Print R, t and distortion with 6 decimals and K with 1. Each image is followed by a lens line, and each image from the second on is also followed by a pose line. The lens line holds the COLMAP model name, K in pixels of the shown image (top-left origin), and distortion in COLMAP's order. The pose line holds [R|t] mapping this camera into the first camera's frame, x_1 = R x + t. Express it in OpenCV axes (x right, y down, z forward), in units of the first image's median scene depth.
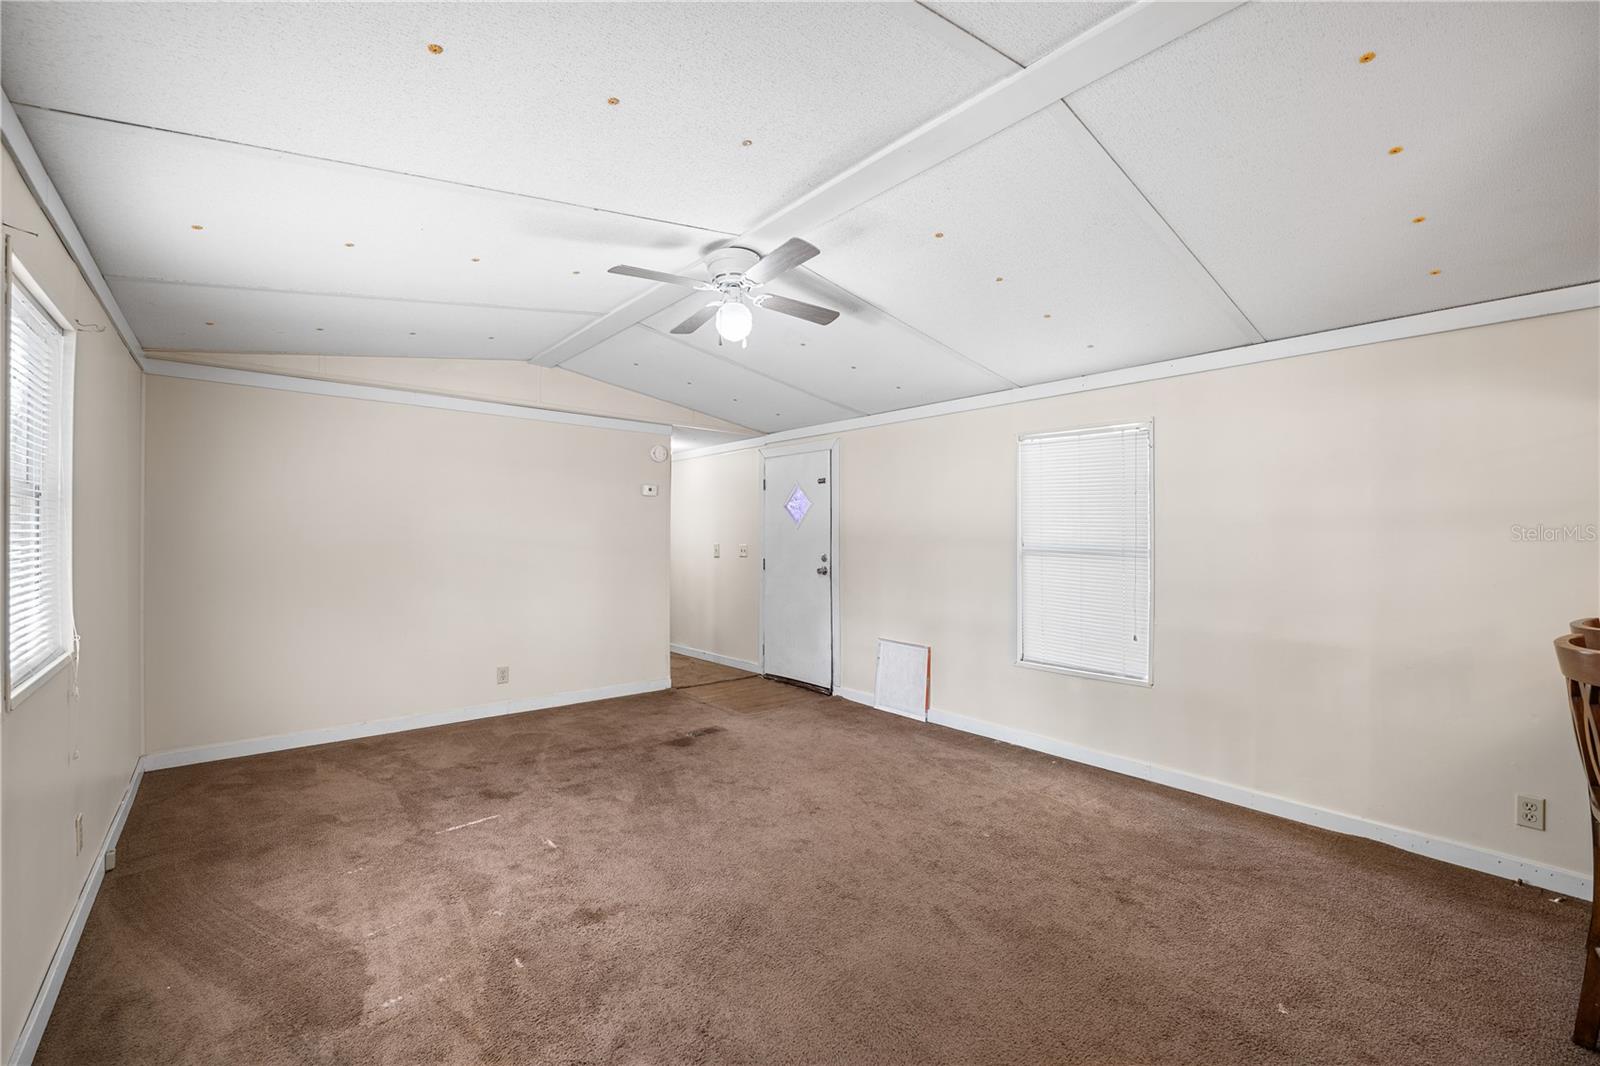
lens RADIAL K [[657.2, 0, 792.6], [0, 657.2, 536.7], [0, 0, 1]] dist [-0.012645, 0.000368]
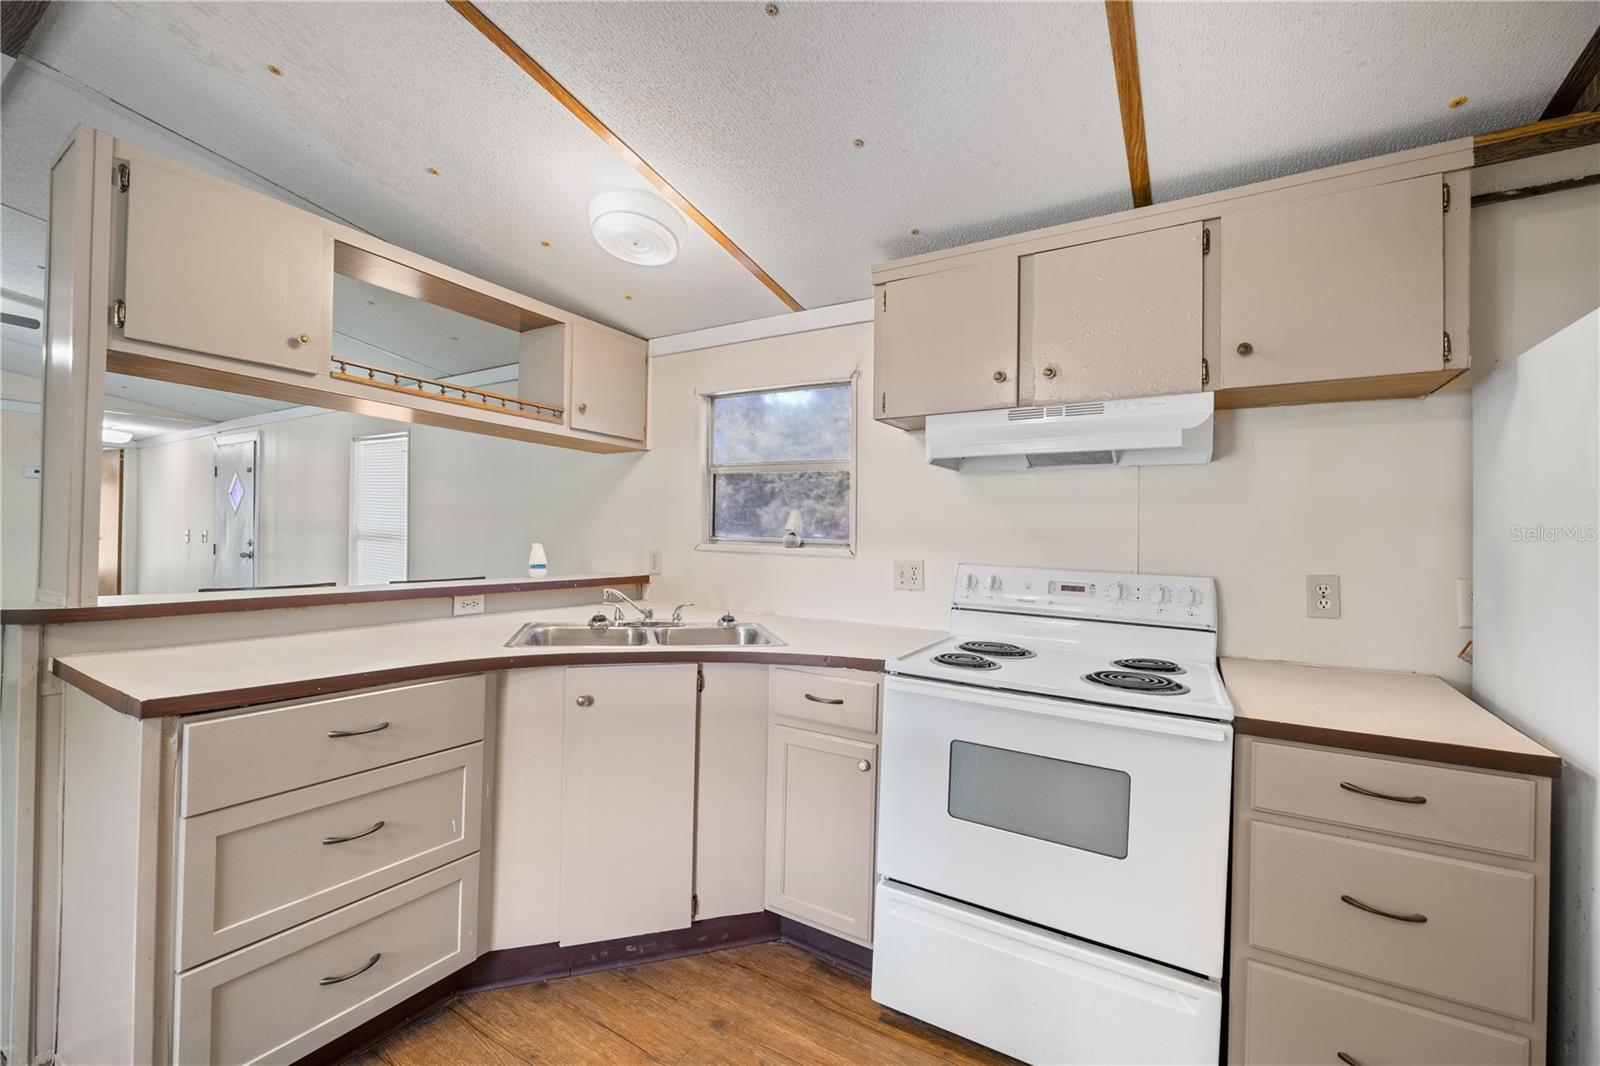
lens RADIAL K [[649.0, 0, 794.3], [0, 649.0, 534.4], [0, 0, 1]] dist [-0.013069, 0.000193]
pose [[0.949593, 0.013262, 0.313203, 0.720651], [-0.014213, 0.999899, 0.000752, 0.007035], [-0.313162, -0.005166, 0.949686, -0.332918]]
